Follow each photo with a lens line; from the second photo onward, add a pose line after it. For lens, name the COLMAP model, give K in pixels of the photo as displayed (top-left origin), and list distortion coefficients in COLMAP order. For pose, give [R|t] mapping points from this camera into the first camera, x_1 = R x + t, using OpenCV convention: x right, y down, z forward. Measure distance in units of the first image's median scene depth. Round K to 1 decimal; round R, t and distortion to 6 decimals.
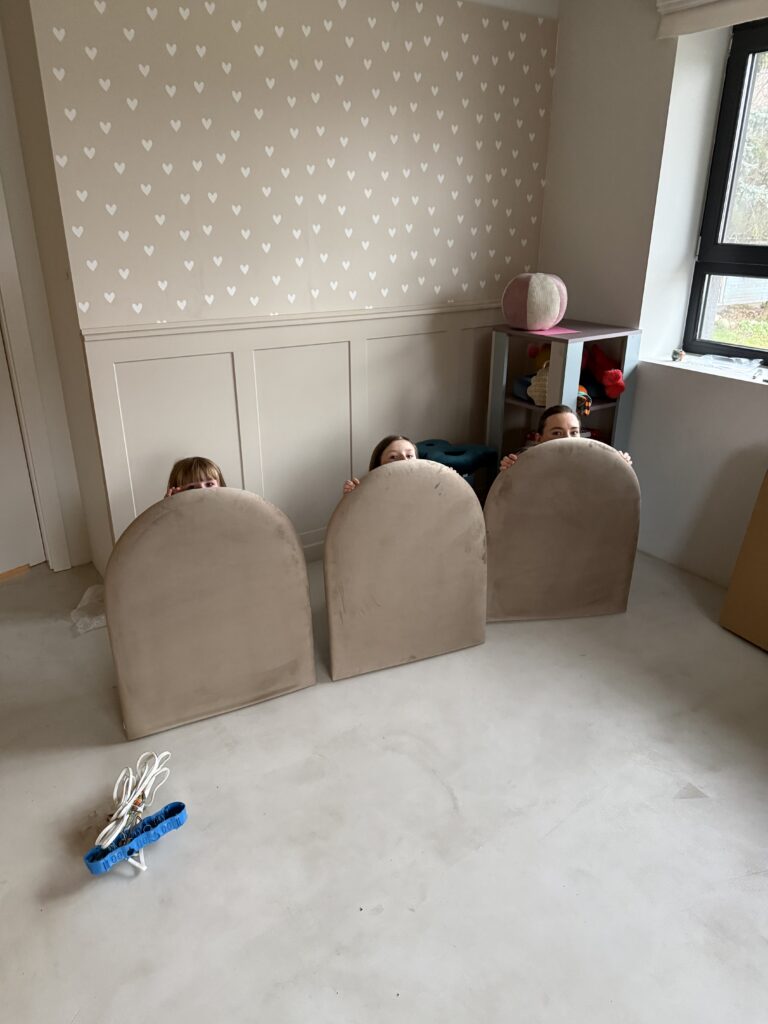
lens RADIAL K [[721.1, 0, 384.8], [0, 721.1, 515.4], [0, 0, 1]] dist [0.012110, -0.027161]
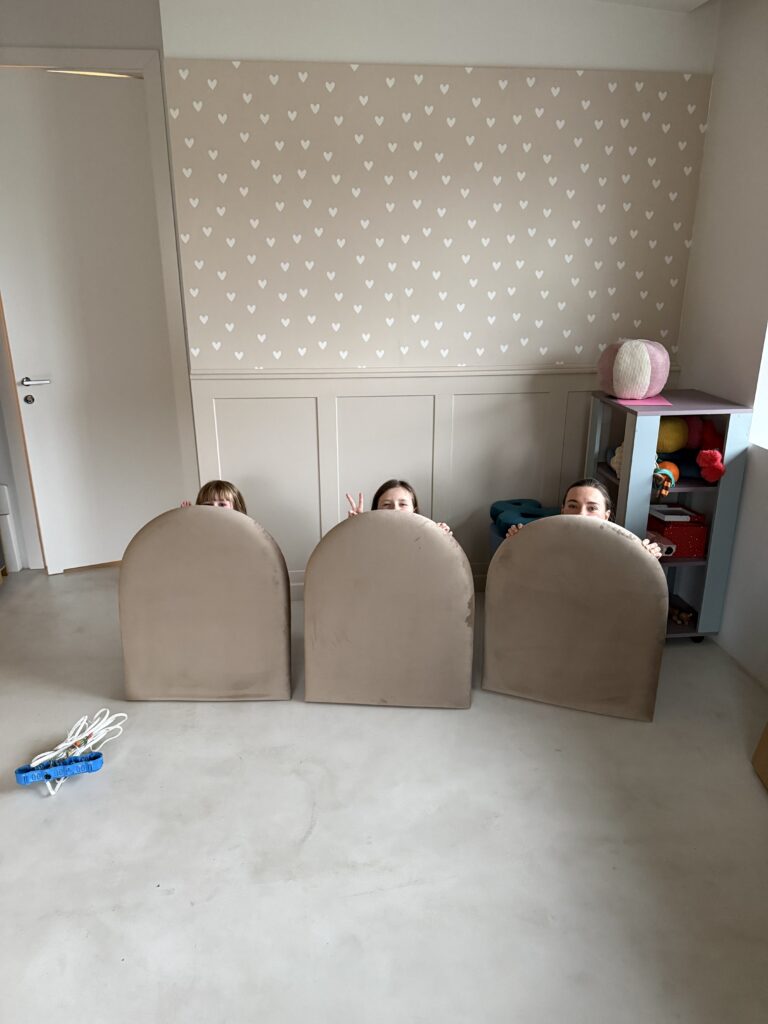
lens RADIAL K [[715.5, 0, 386.2], [0, 715.5, 512.1], [0, 0, 1]] dist [0.048475, -0.081334]
pose [[0.884533, 0.148137, -0.442331, 0.402133], [-0.176035, 0.984128, -0.022432, -0.040409], [0.431987, 0.097708, 0.896571, 0.048139]]
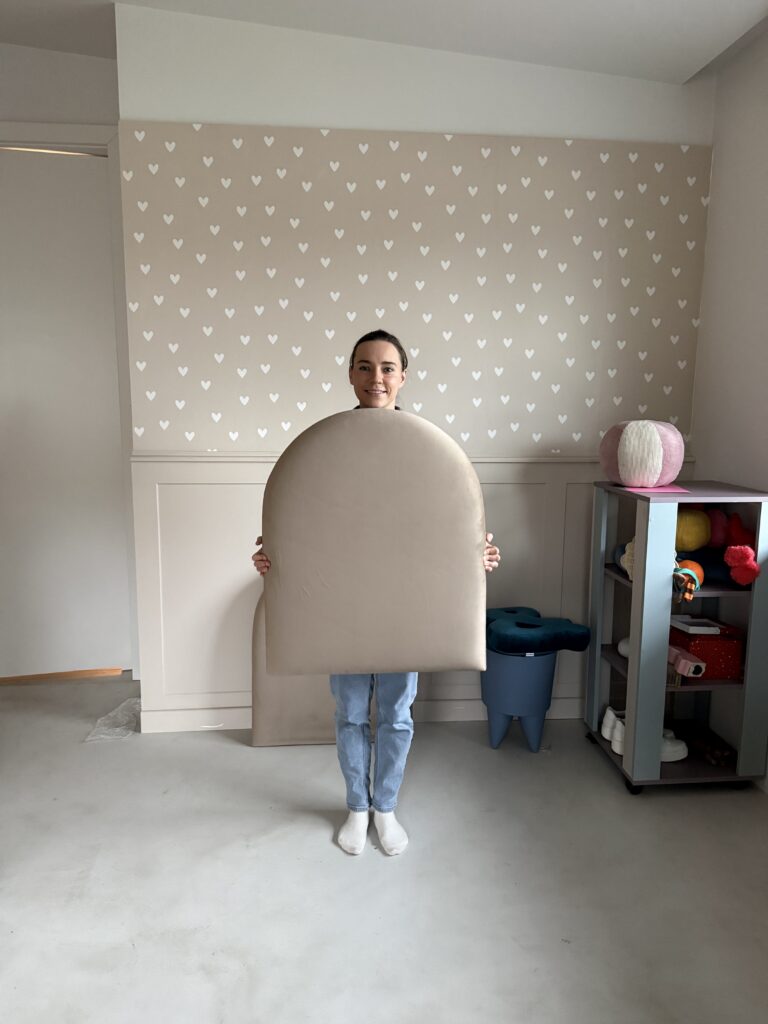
lens RADIAL K [[712.9, 0, 384.0], [0, 712.9, 512.0], [0, 0, 1]] dist [0.088539, -0.162667]
pose [[0.878435, 0.078564, -0.471360, 0.373952], [-0.189434, 0.962828, -0.192554, -0.027177], [0.438710, 0.258438, 0.860664, 0.220476]]
